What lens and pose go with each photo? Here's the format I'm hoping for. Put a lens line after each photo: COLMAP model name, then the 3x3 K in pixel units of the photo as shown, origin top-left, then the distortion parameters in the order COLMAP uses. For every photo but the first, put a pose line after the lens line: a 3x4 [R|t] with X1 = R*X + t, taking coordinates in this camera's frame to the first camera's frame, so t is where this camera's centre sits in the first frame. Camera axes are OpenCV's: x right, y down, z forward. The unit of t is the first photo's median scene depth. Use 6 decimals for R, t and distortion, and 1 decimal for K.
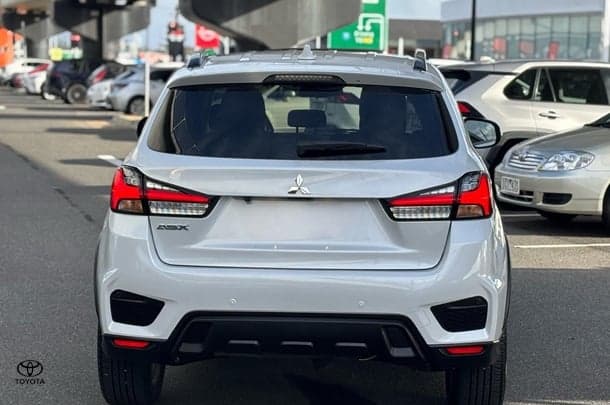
lens RADIAL K [[1407.2, 0, 305.0], [0, 1407.2, 202.5], [0, 0, 1]] dist [0.142773, 0.452977]
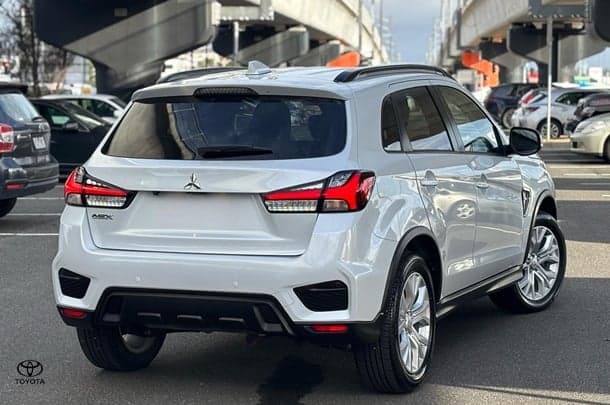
lens RADIAL K [[1407.2, 0, 305.0], [0, 1407.2, 202.5], [0, 0, 1]] dist [0.142773, 0.452977]
pose [[0.936358, 0.006279, -0.350991, 0.490361], [-0.012862, 0.999782, -0.016426, 0.022929], [0.350811, 0.019895, 0.936235, -0.062987]]
